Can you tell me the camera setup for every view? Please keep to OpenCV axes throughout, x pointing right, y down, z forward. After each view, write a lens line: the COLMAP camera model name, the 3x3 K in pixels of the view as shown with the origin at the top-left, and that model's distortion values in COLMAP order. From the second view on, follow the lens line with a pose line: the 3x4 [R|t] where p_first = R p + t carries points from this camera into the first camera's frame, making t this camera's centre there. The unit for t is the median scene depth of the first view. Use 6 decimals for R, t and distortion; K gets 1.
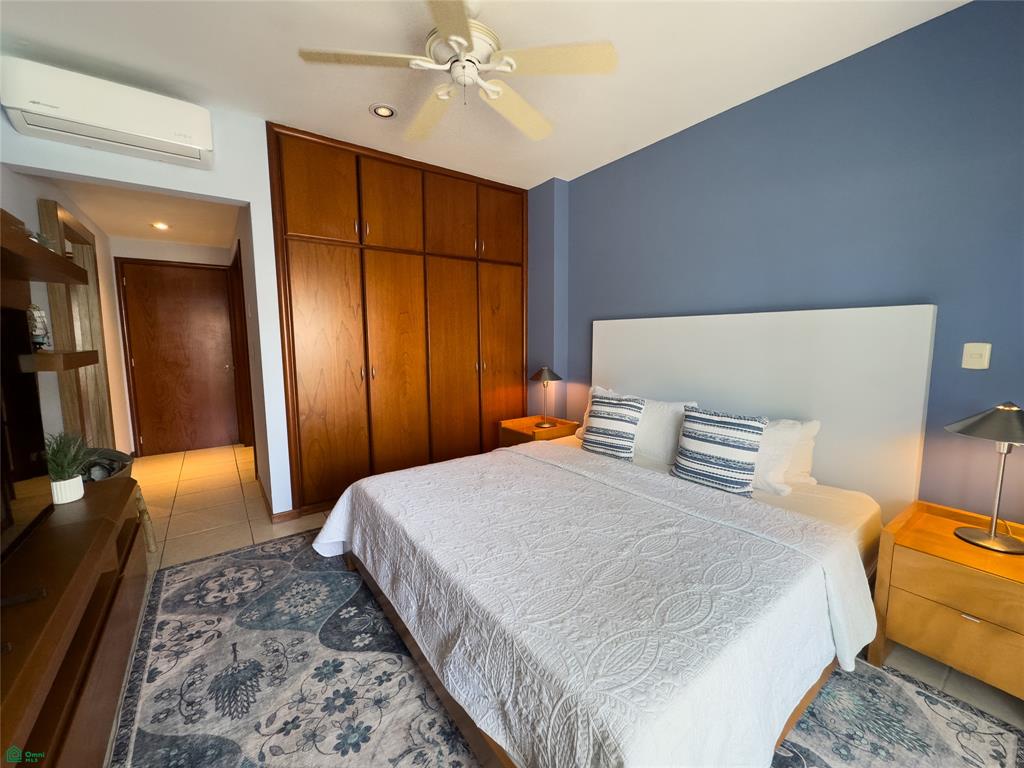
lens RADIAL K [[409.2, 0, 511.7], [0, 409.2, 382.0], [0, 0, 1]] dist [-0.001689, -0.000284]
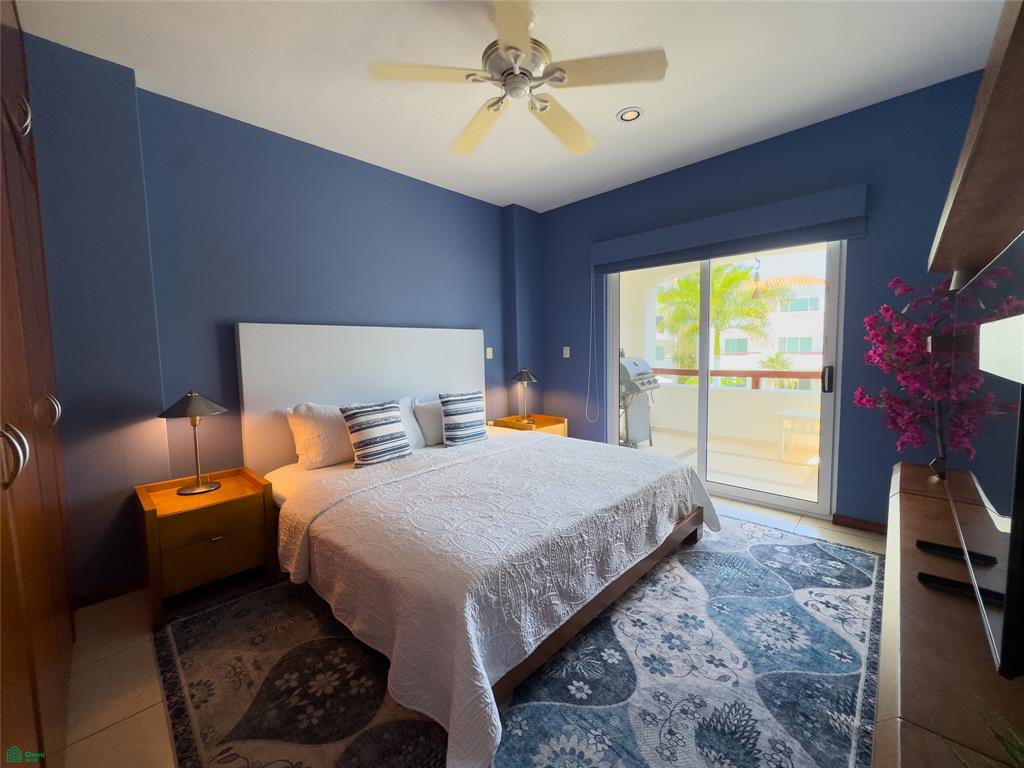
lens RADIAL K [[409.2, 0, 511.7], [0, 409.2, 382.0], [0, 0, 1]] dist [-0.001689, -0.000284]
pose [[-0.172050, -0.066675, 0.982829, -1.252612], [0.127560, 0.987799, 0.089342, -0.098107], [-0.976794, 0.140741, -0.161445, 1.343451]]
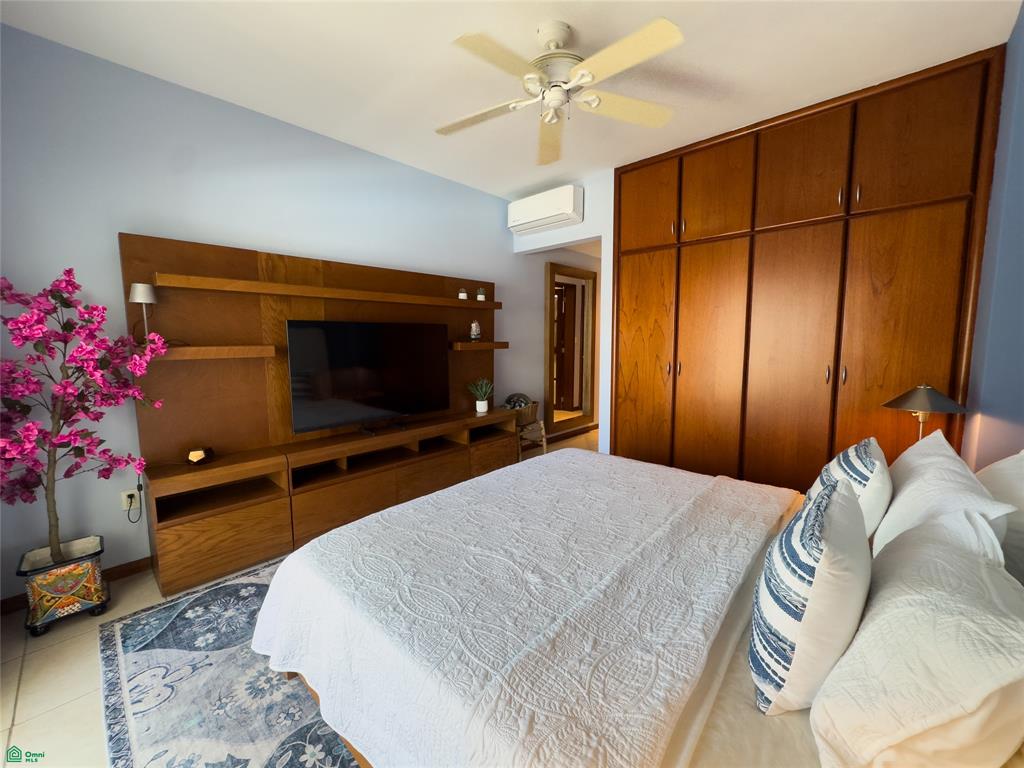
lens RADIAL K [[409.2, 0, 511.7], [0, 409.2, 382.0], [0, 0, 1]] dist [-0.001689, -0.000284]
pose [[0.187918, 0.108324, -0.976193, 1.075017], [-0.099111, 0.990918, 0.090879, -0.076504], [0.977171, 0.079674, 0.196947, 0.751718]]
